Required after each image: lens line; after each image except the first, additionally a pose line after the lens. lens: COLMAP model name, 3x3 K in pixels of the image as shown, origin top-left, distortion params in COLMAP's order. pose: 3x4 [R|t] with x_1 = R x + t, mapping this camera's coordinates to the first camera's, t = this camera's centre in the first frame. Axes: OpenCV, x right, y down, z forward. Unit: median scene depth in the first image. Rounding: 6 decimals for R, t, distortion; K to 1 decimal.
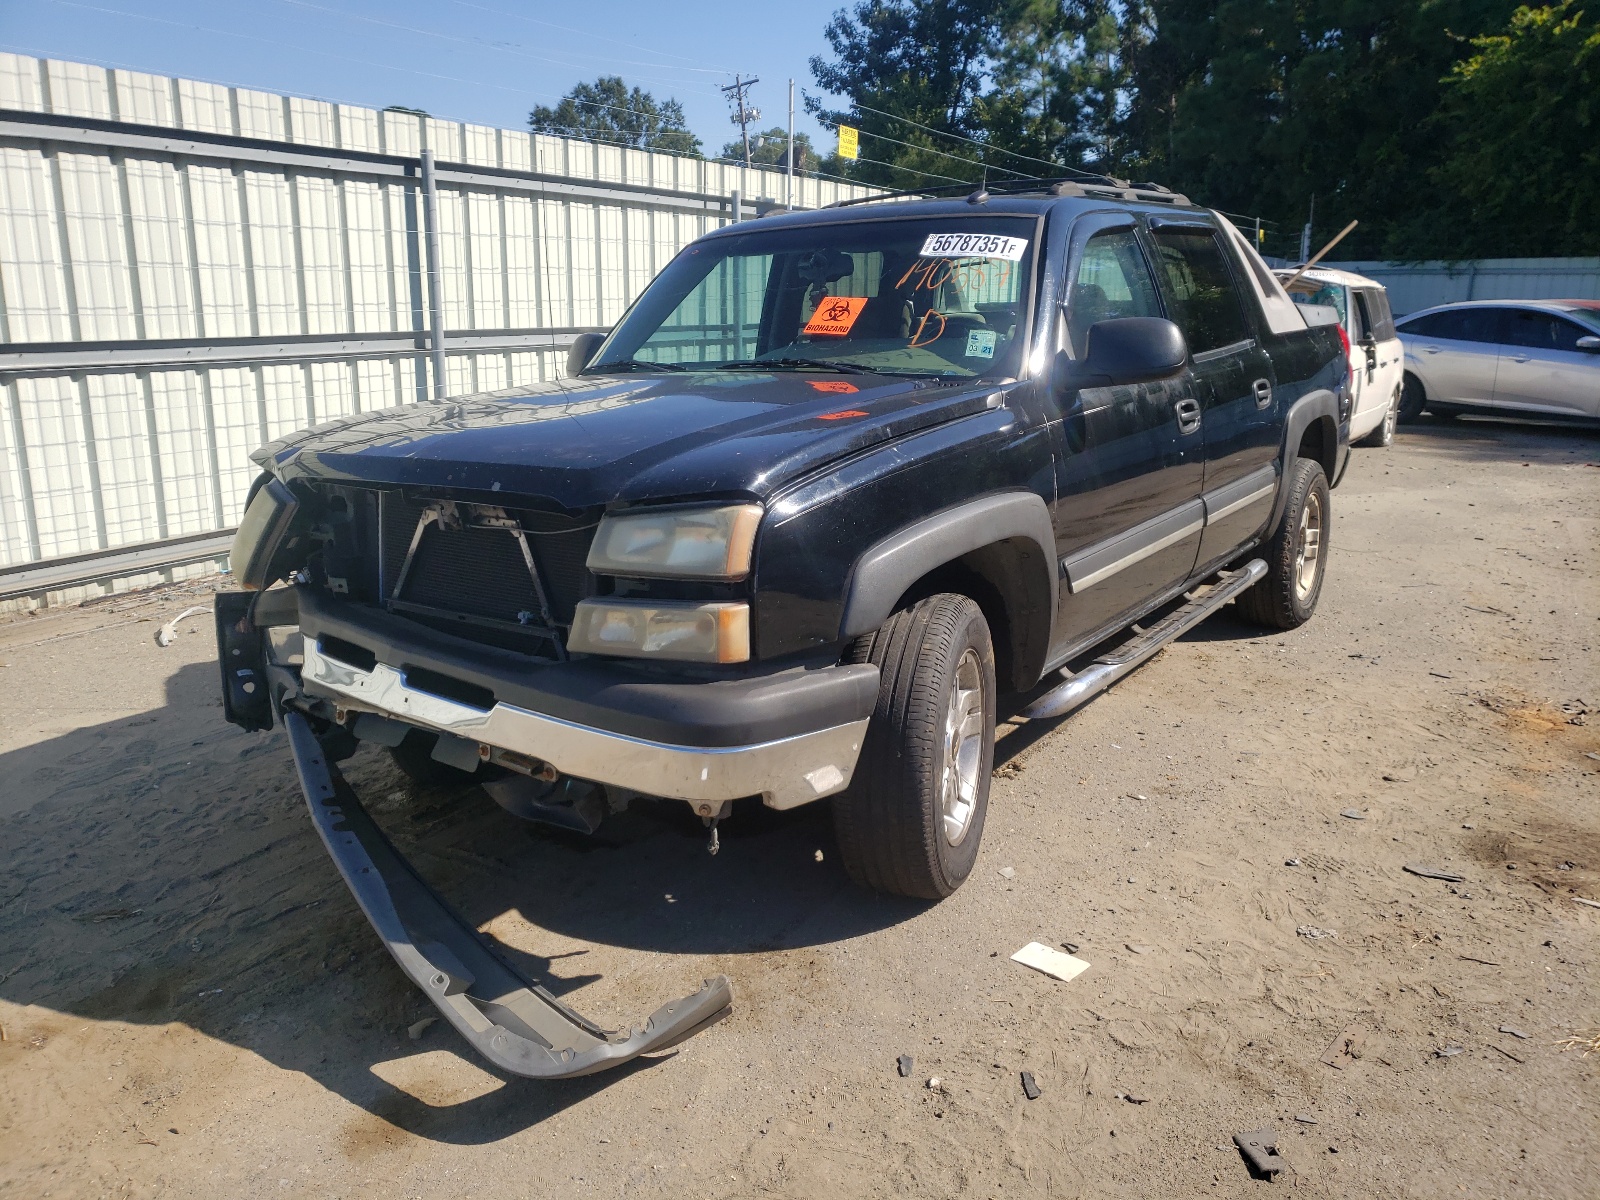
lens RADIAL K [[1326.2, 0, 800.0], [0, 1326.2, 600.0], [0, 0, 1]] dist [0.095566, -0.001247]
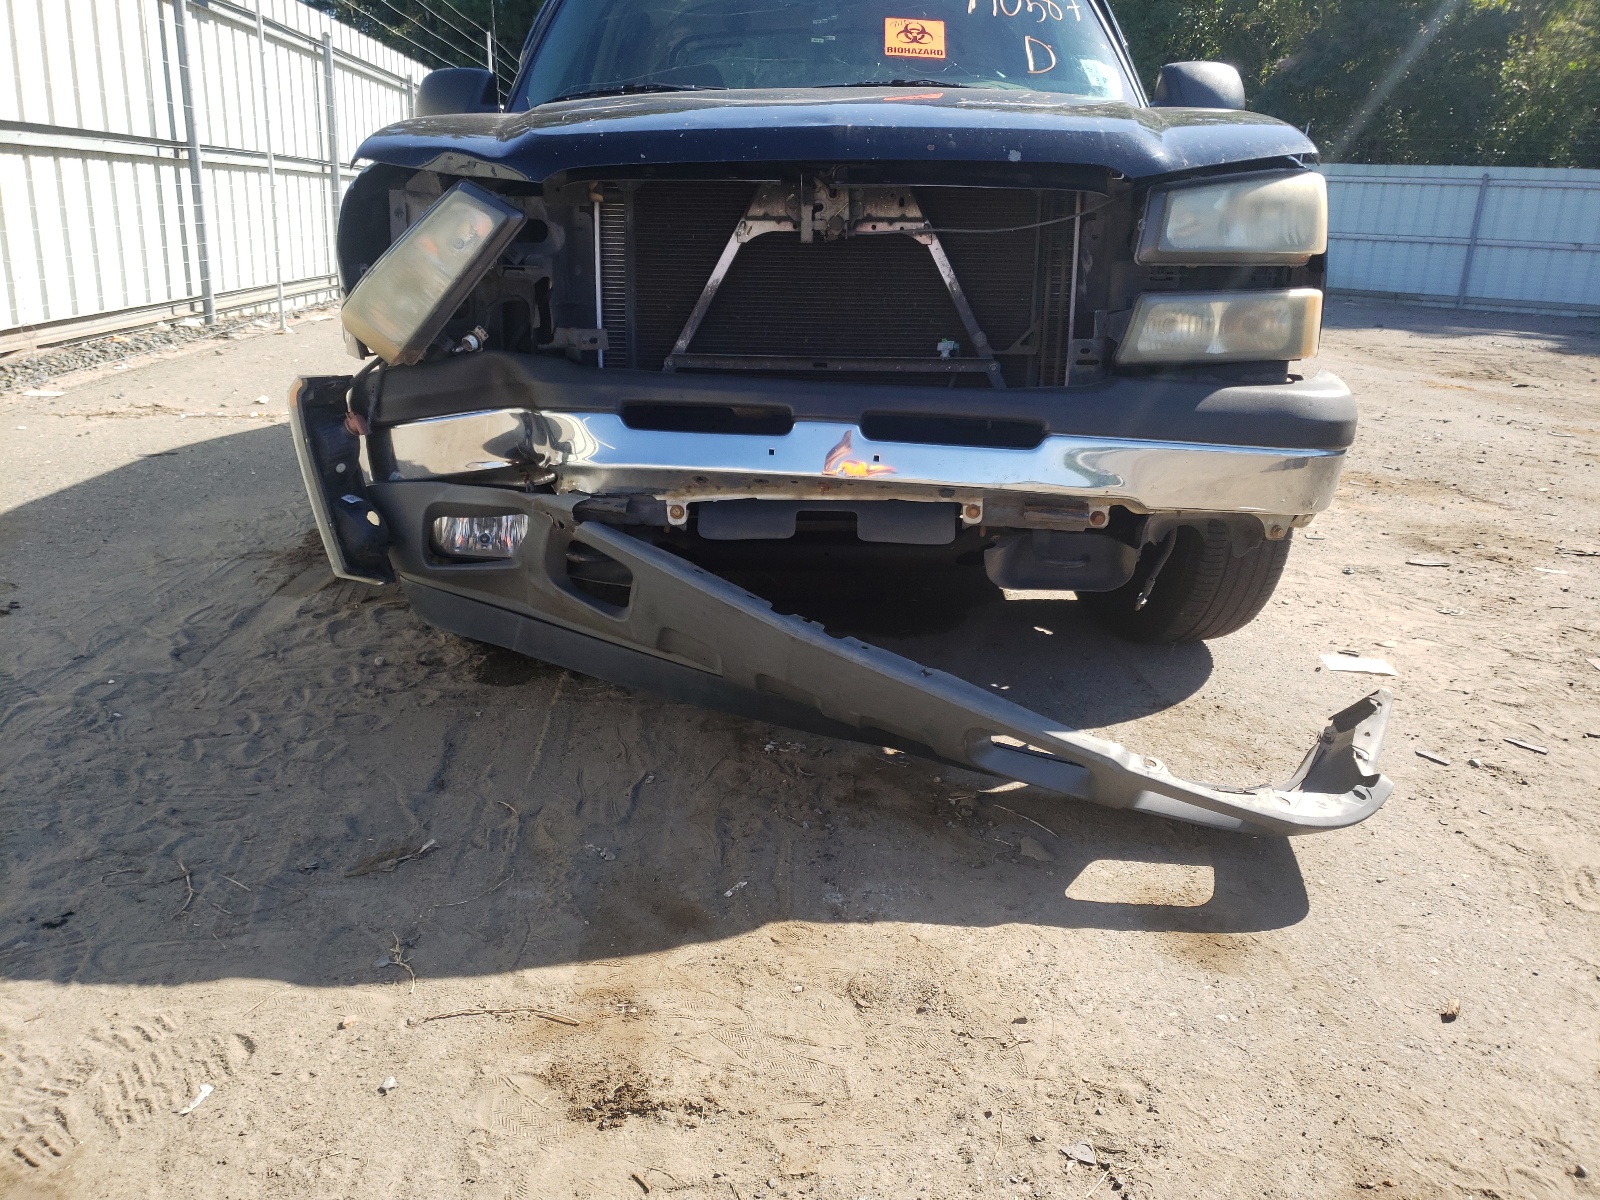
lens RADIAL K [[1293.2, 0, 800.0], [0, 1293.2, 600.0], [0, 0, 1]] dist [0.049078, 0.000426]
pose [[0.812740, -0.143438, 0.564694, -0.731899], [0.103485, 0.989350, 0.102364, 0.072721], [-0.573363, -0.024758, 0.818927, 0.419898]]
